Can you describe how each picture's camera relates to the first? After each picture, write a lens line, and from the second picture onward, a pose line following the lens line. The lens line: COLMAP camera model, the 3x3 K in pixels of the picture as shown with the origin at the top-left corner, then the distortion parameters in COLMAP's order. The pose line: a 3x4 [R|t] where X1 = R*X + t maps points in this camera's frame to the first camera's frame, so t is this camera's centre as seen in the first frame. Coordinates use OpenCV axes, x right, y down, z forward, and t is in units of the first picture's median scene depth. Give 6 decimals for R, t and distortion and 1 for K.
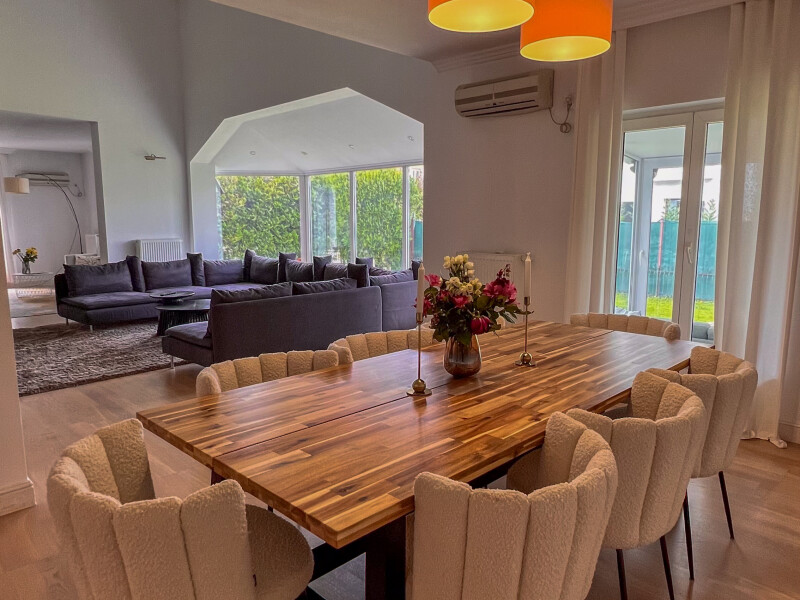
lens RADIAL K [[578.6, 0, 399.3], [0, 578.6, 300.5], [0, 0, 1]] dist [-0.012695, -0.006087]
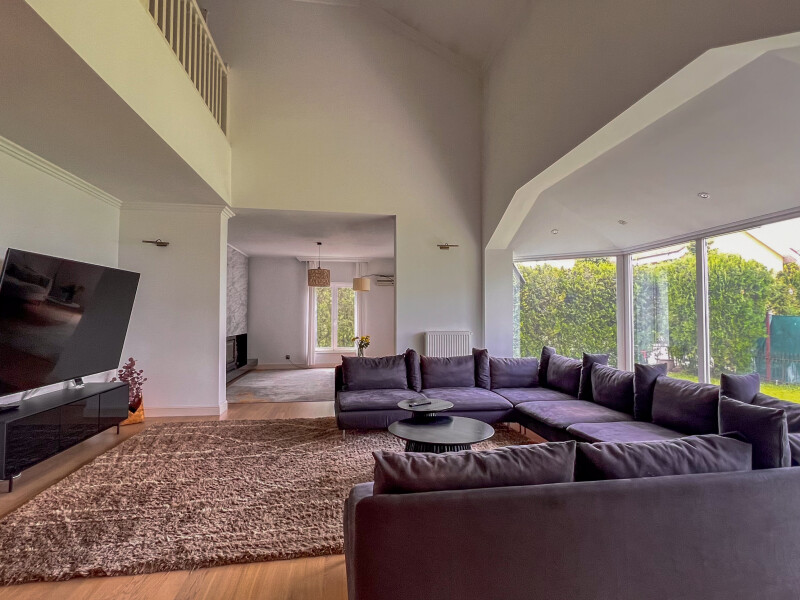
lens RADIAL K [[430.8, 0, 400.4], [0, 430.8, 301.6], [0, 0, 1]] dist [-0.001144, -0.001965]
pose [[0.797233, -0.018166, -0.603399, -0.056642], [-0.085378, 0.986107, -0.142492, -0.046985], [0.597604, 0.165116, 0.784605, 0.390409]]
